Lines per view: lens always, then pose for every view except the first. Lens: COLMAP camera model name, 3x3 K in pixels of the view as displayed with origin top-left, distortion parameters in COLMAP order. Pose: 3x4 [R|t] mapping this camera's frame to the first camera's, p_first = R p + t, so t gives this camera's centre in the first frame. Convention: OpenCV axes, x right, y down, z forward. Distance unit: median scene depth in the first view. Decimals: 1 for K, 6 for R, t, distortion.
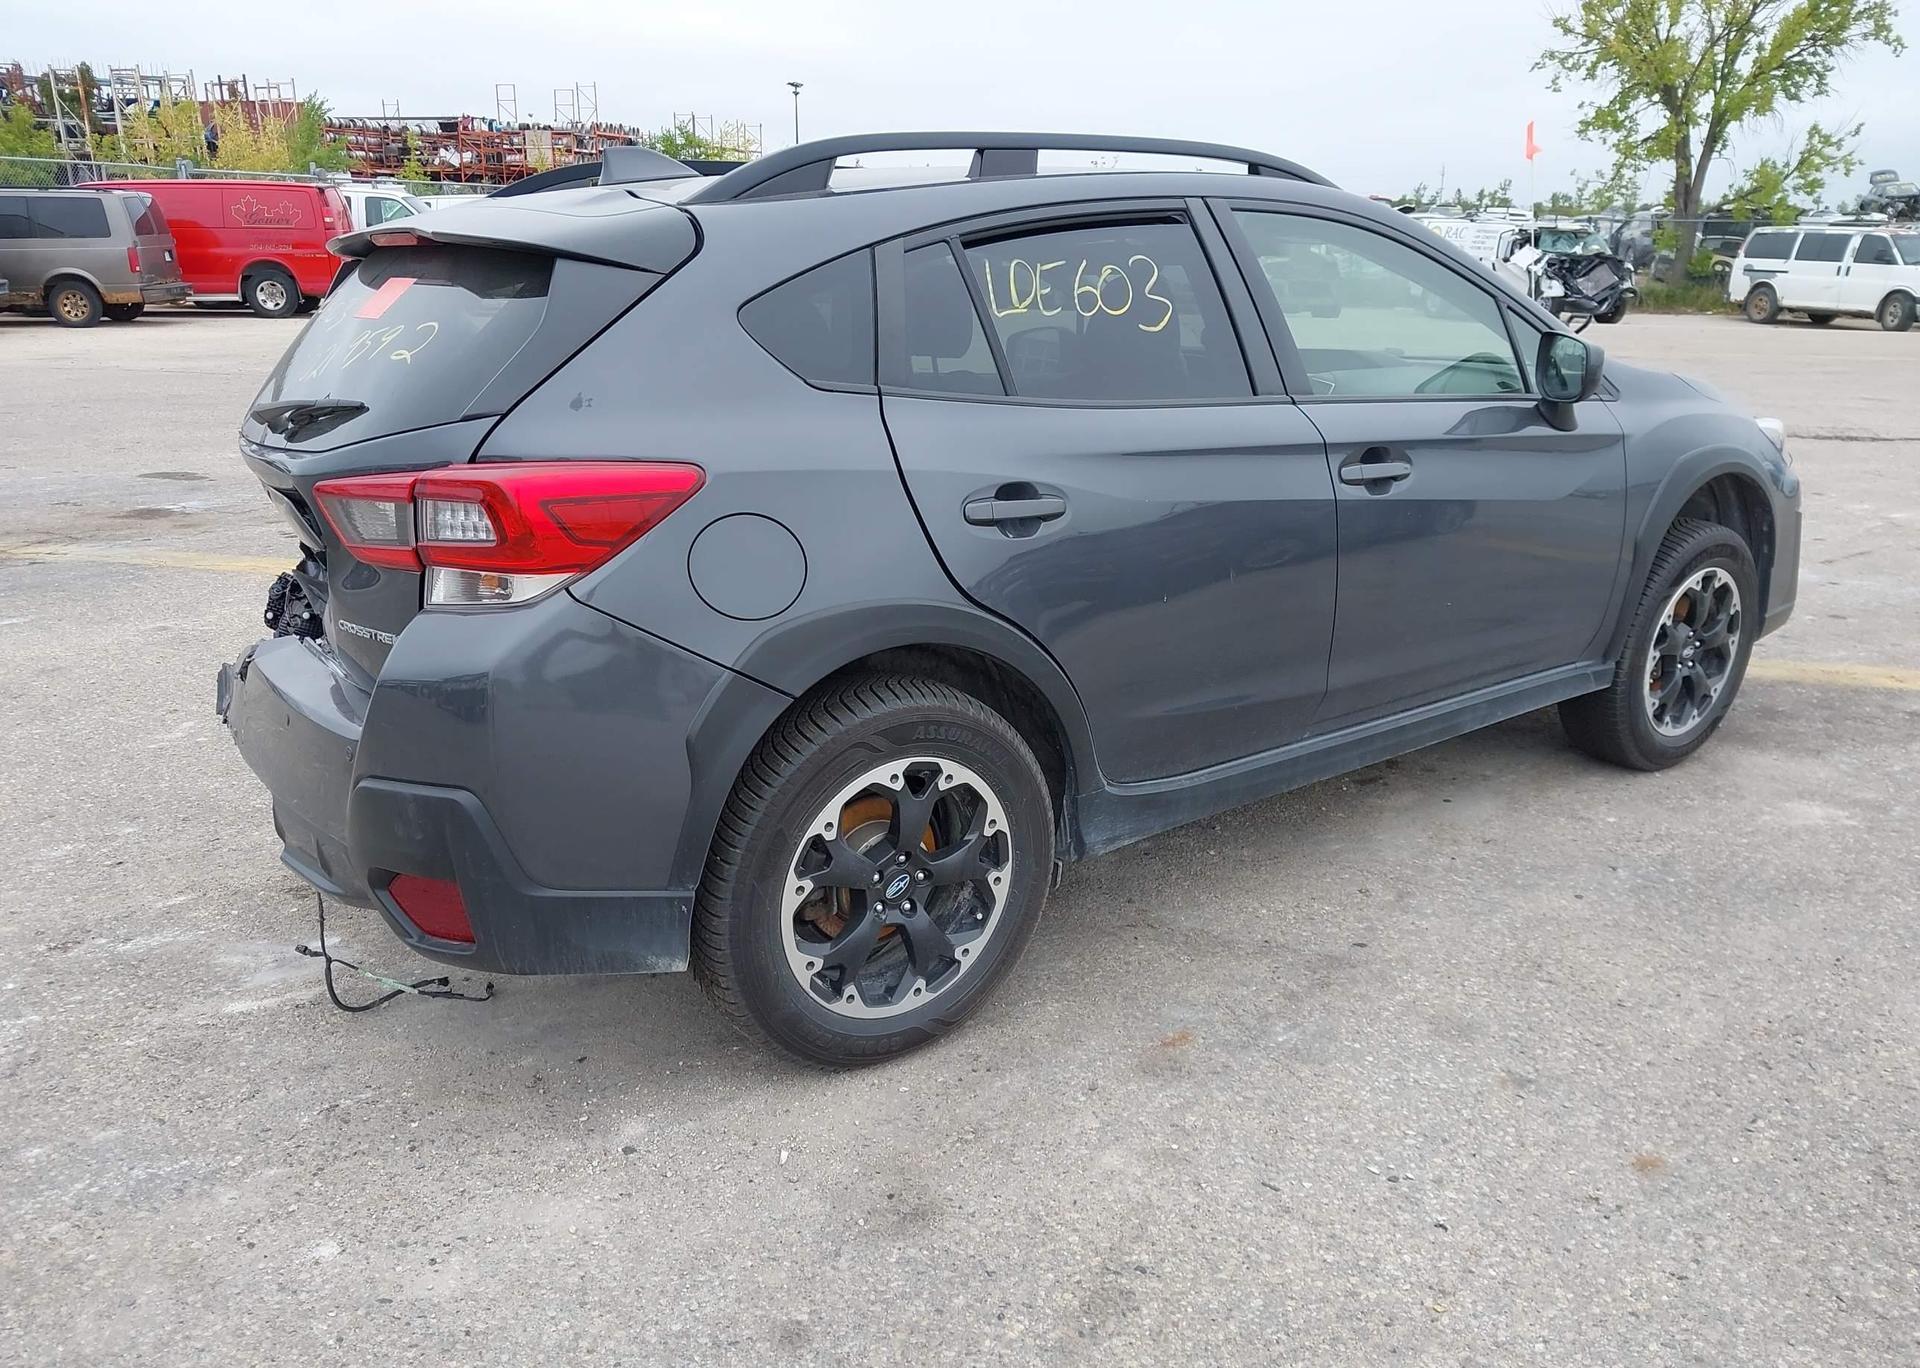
lens RADIAL K [[1504.3, 0, 949.5], [0, 1504.3, 752.7], [0, 0, 1]] dist [0.009442, -0.015505]
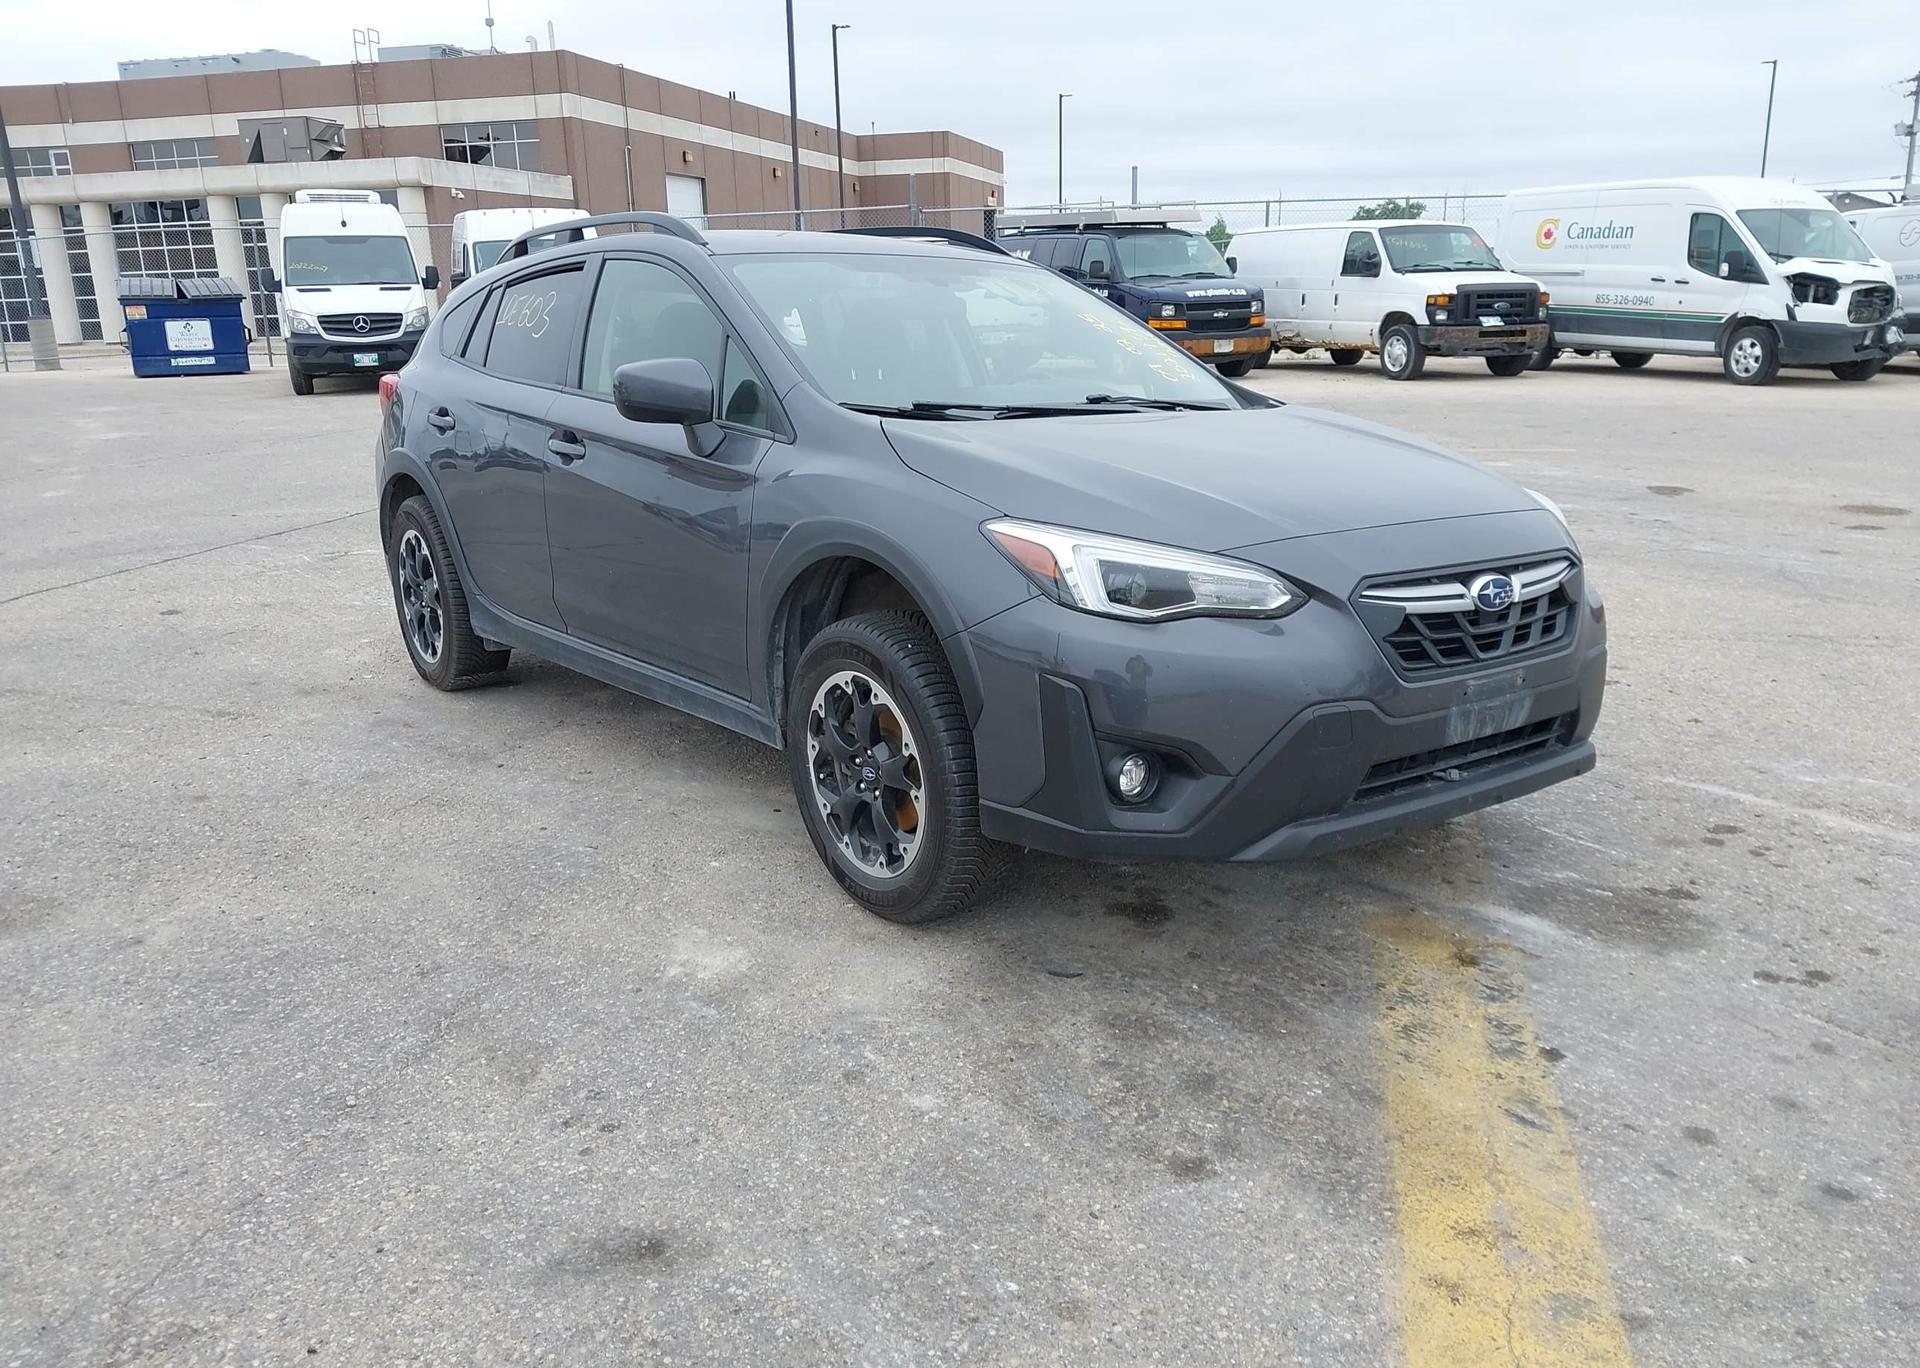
lens RADIAL K [[1504.3, 0, 949.5], [0, 1504.3, 752.7], [0, 0, 1]] dist [0.009442, -0.015505]
pose [[0.011098, 0.287285, -0.957781, 1.049409], [-0.307637, 0.912363, 0.270097, -0.257662], [0.951439, 0.291651, 0.098505, 0.800613]]
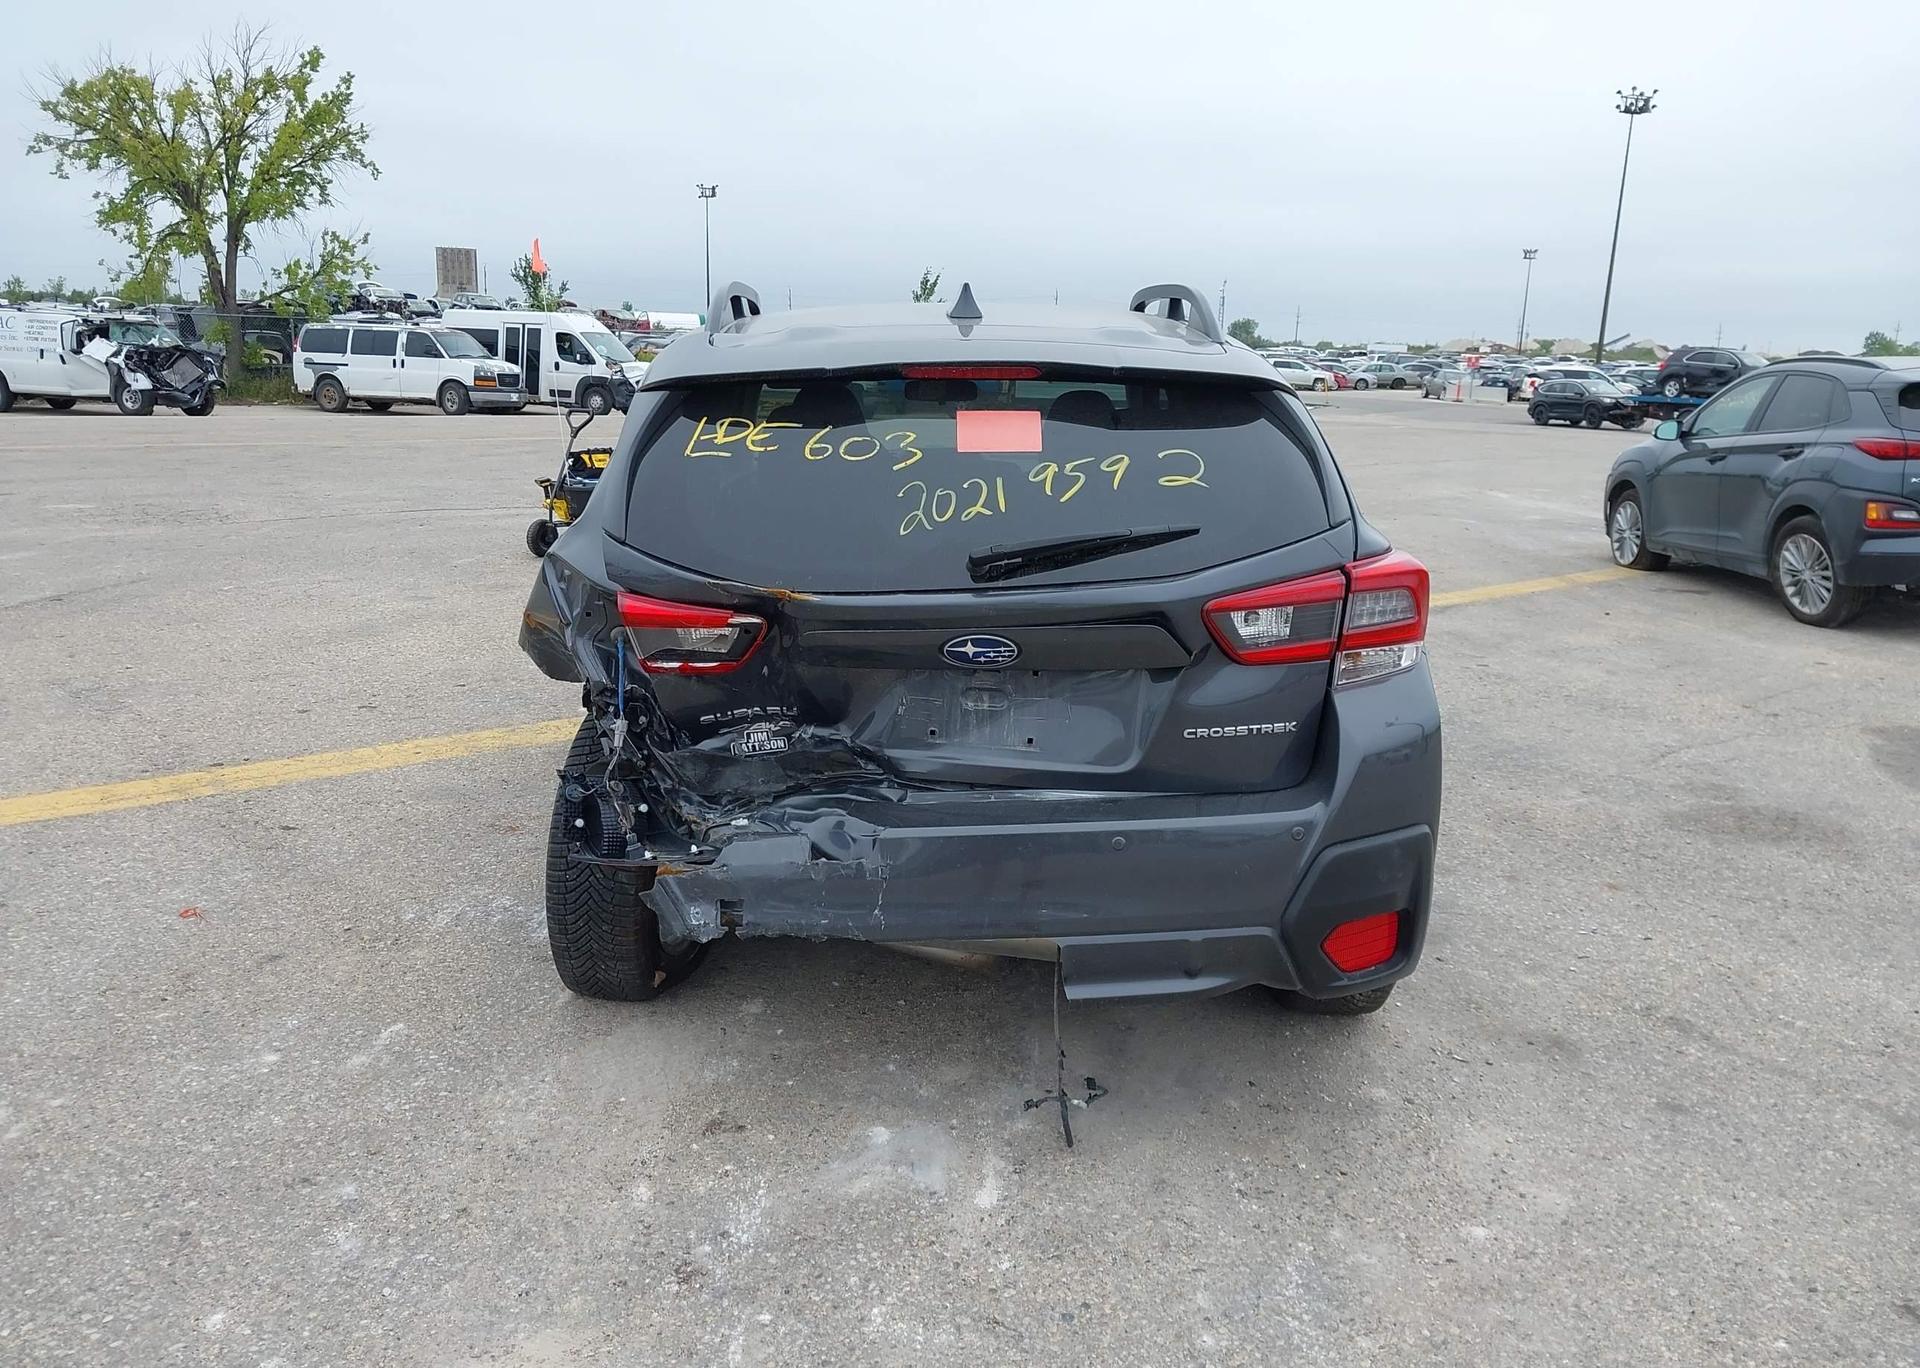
lens RADIAL K [[1516.8, 0, 951.7], [0, 1516.8, 743.8], [0, 0, 1]] dist [0.007113, -0.004536]
pose [[0.590675, -0.198630, 0.782080, -0.651164], [0.246921, 0.967228, 0.059163, -0.088392], [-0.768201, 0.158166, 0.620363, 0.225064]]
